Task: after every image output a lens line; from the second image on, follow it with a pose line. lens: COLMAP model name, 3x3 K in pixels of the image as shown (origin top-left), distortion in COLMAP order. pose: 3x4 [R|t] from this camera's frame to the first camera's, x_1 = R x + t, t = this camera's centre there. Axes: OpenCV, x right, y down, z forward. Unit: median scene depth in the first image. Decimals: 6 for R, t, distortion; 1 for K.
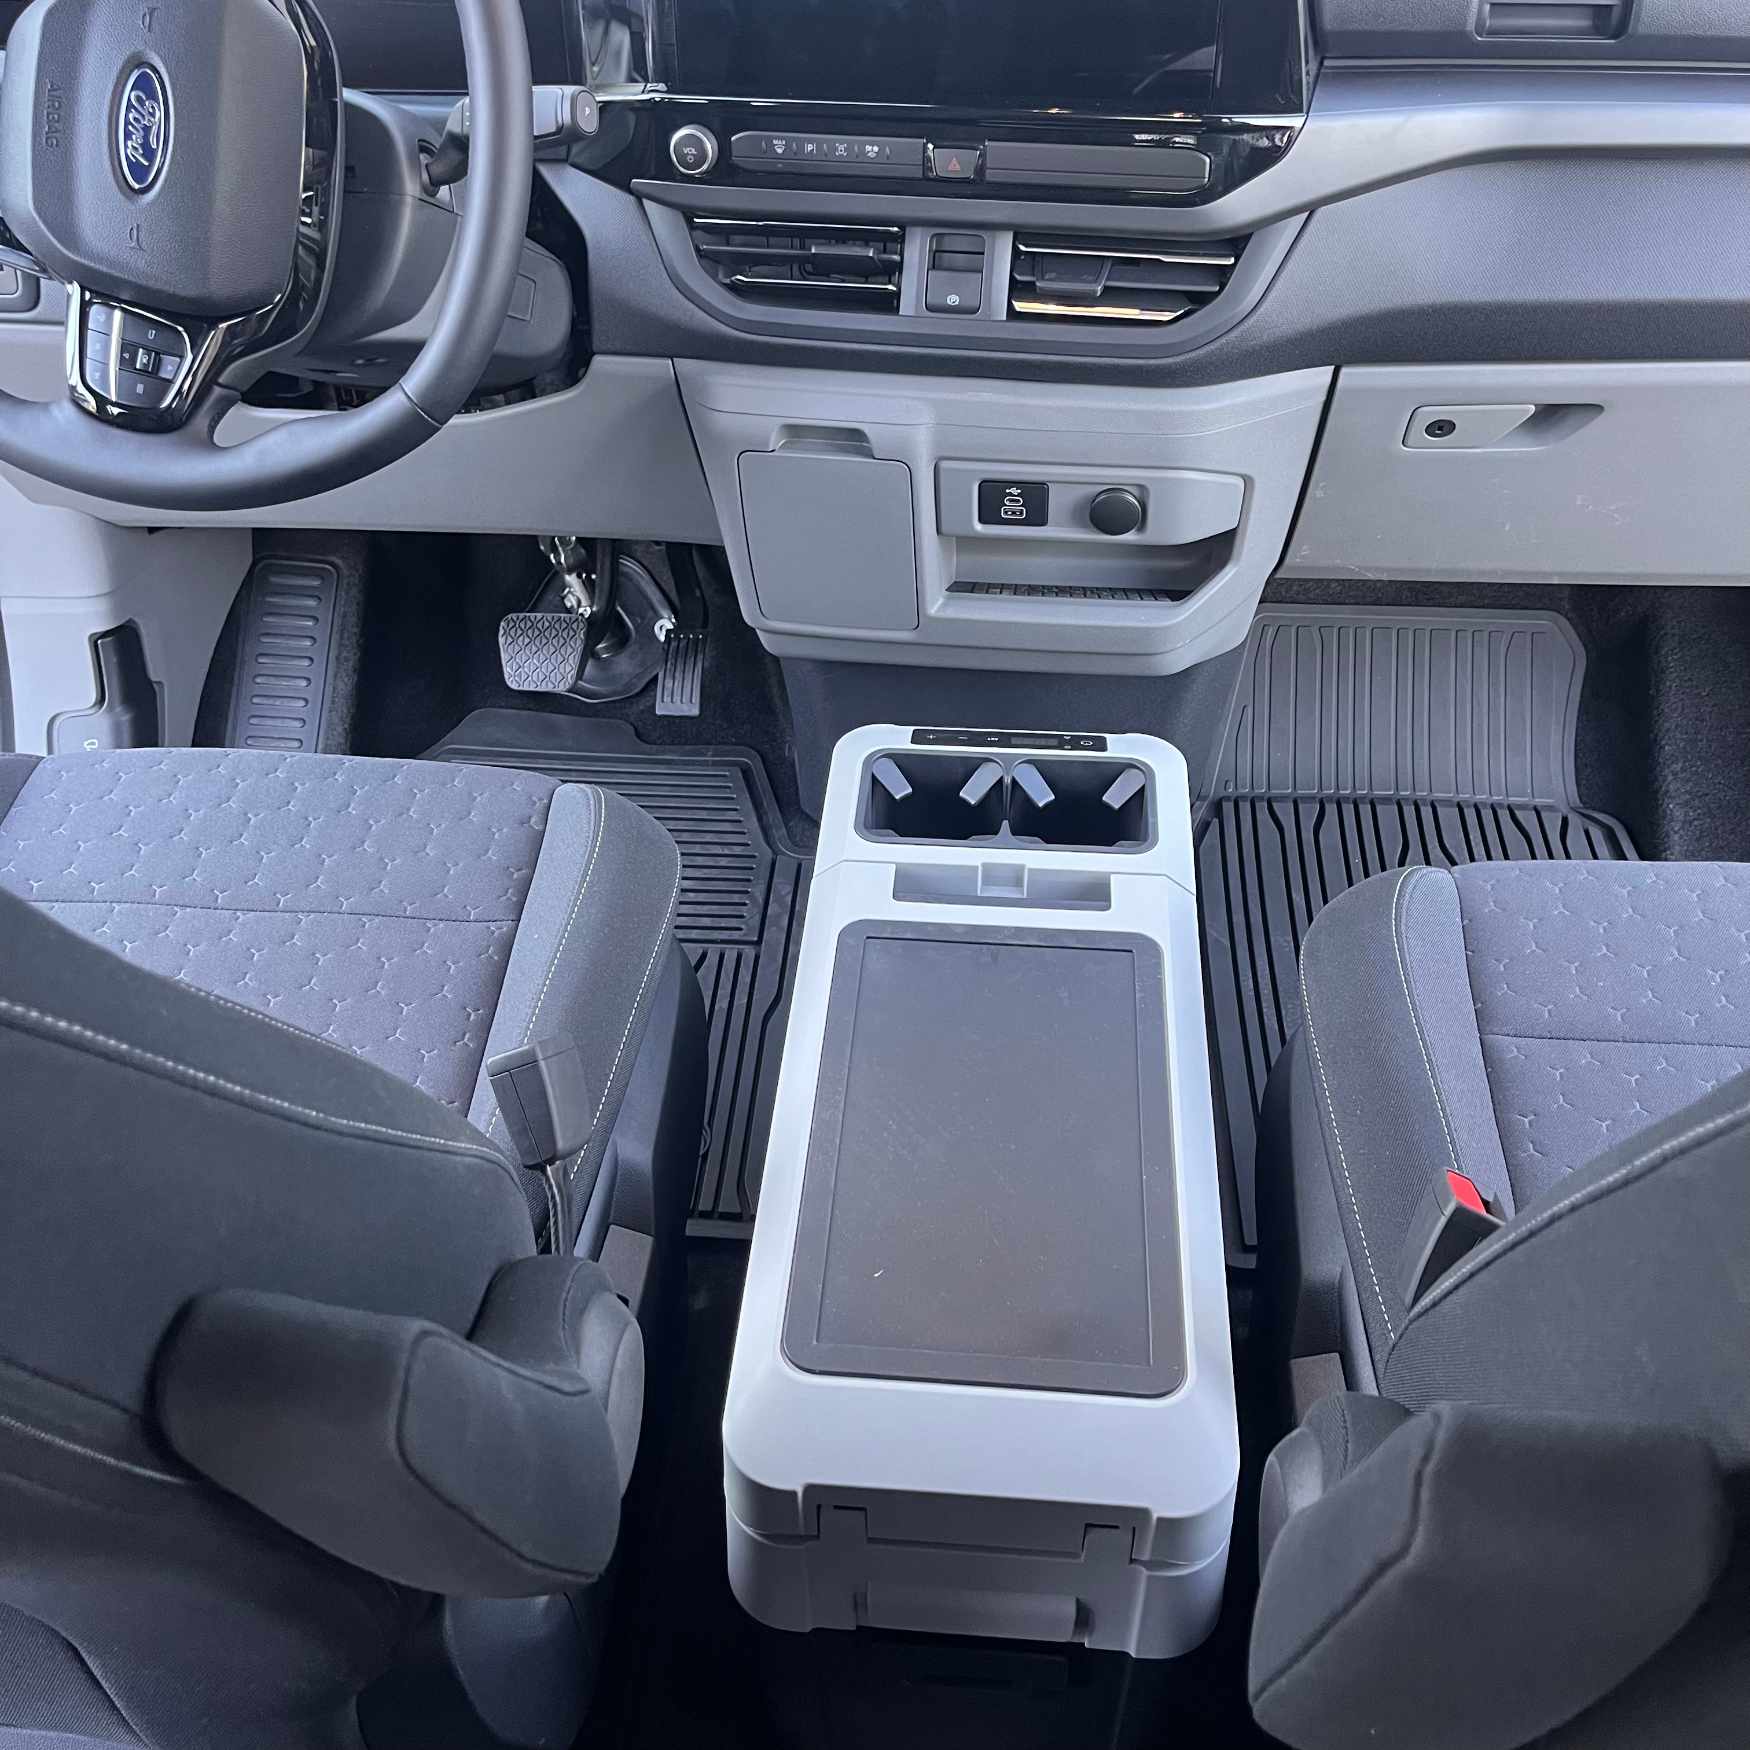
lens RADIAL K [[1799.5, 0, 865.0], [0, 1799.5, 903.4], [0, 0, 1]] dist [0.011642, 0.000000]
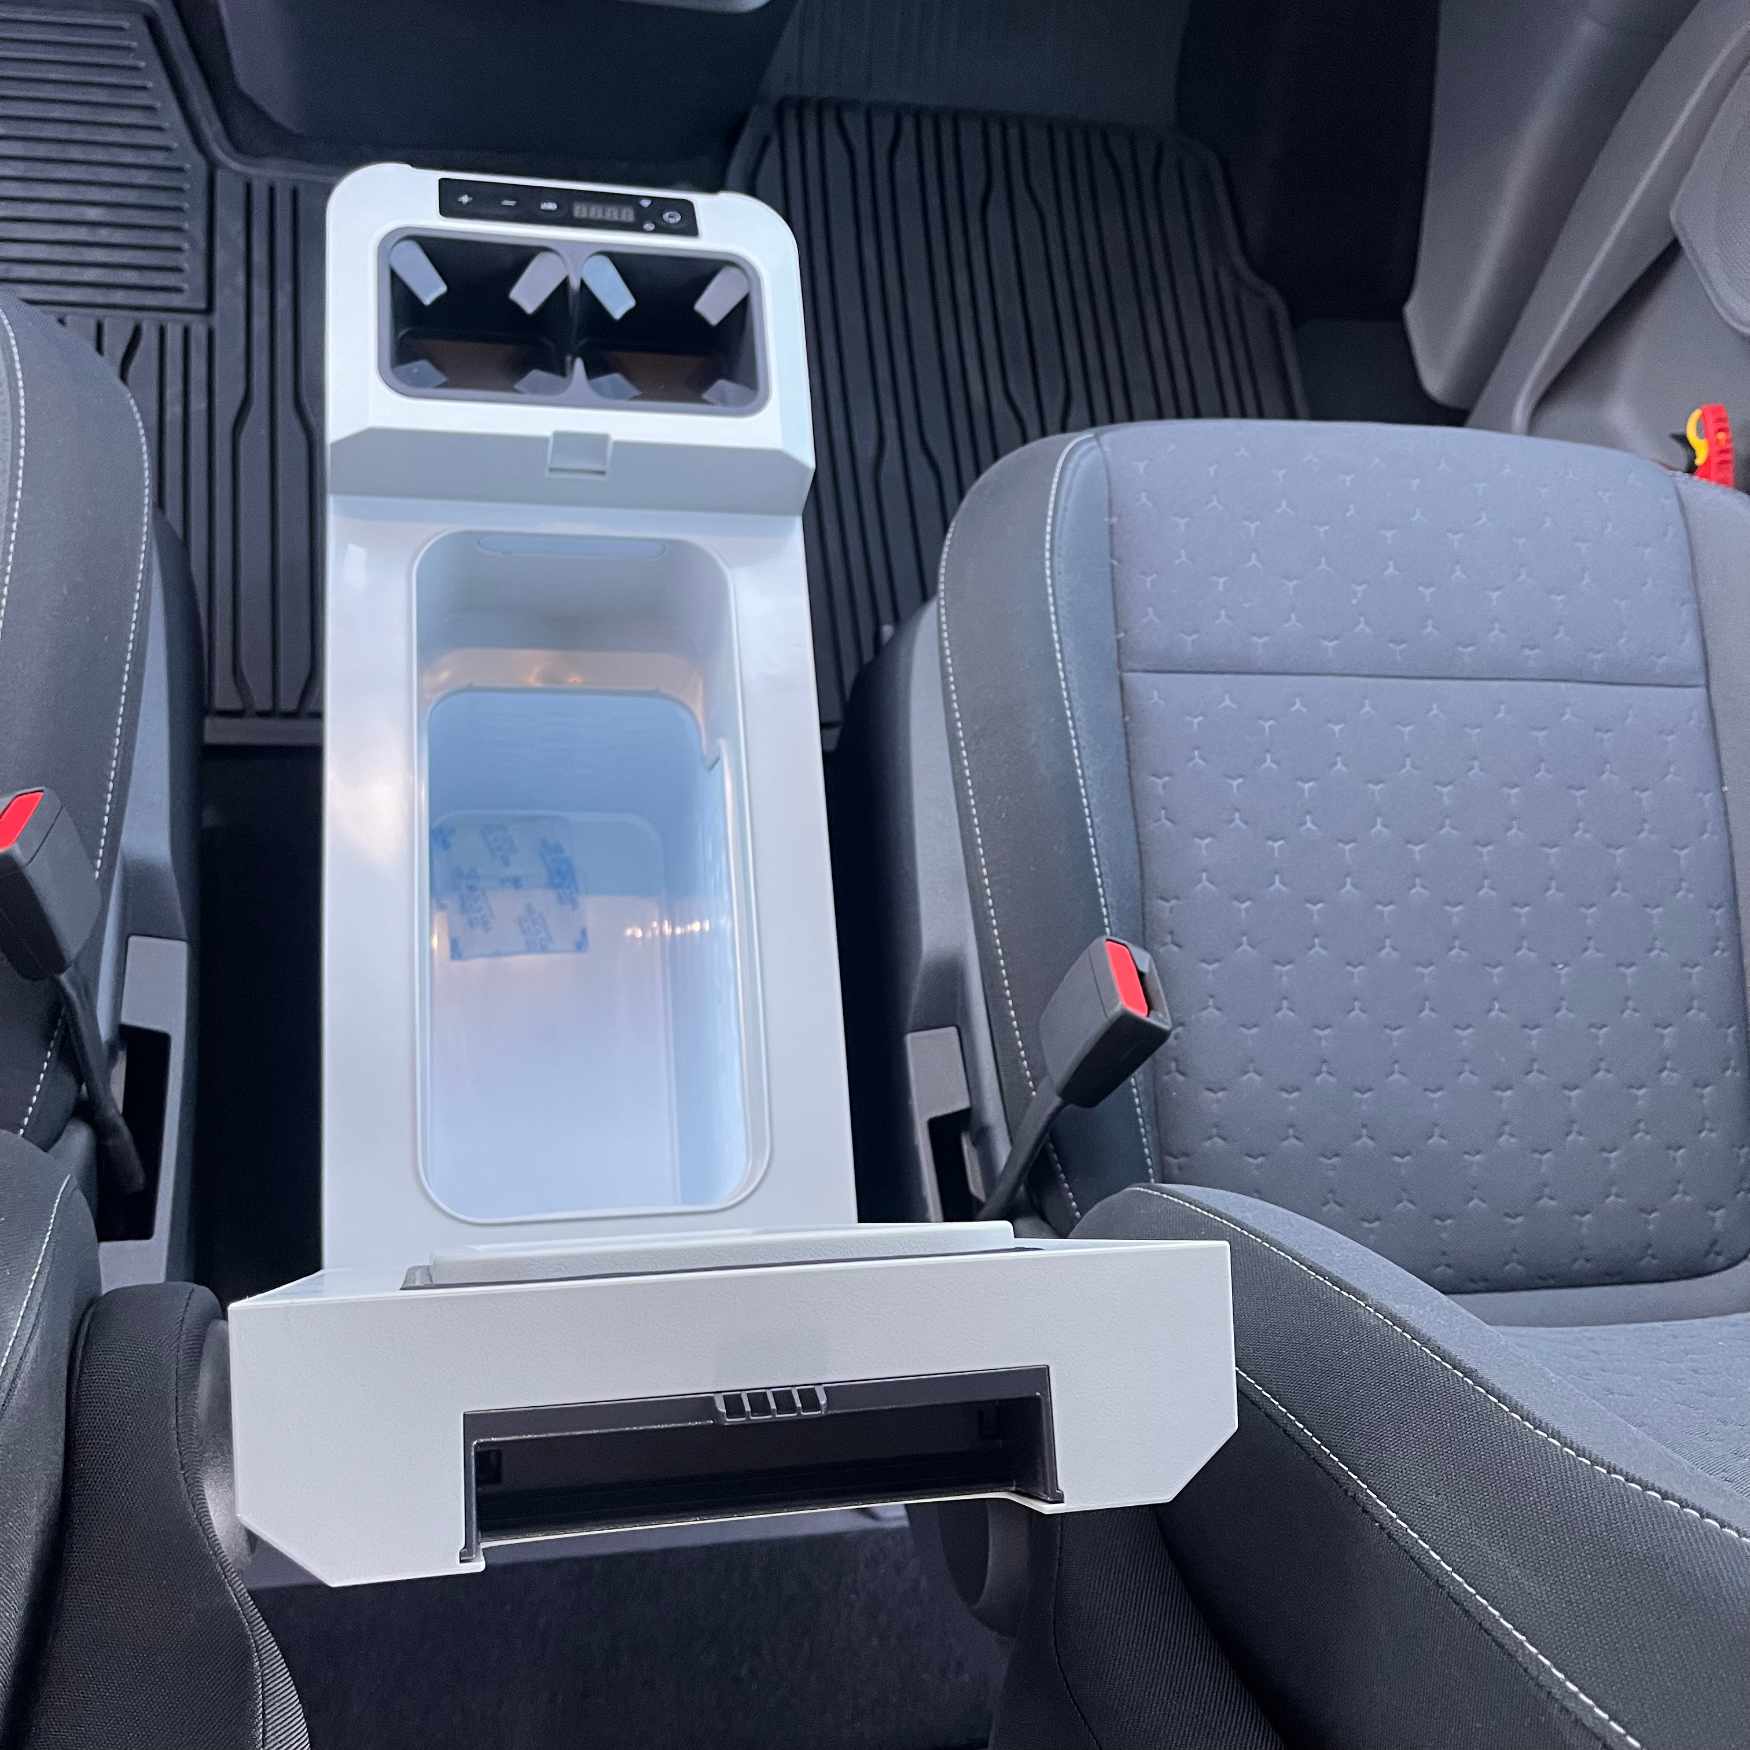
lens RADIAL K [[1799.5, 0, 894.3], [0, 1799.5, 924.3], [0, 0, 1]] dist [0.011642, 0.000000]
pose [[0.951206, -0.088525, 0.295586, -0.039829], [-0.077649, 0.858455, 0.506976, -0.218389], [-0.298627, -0.505191, 0.809694, 0.183550]]
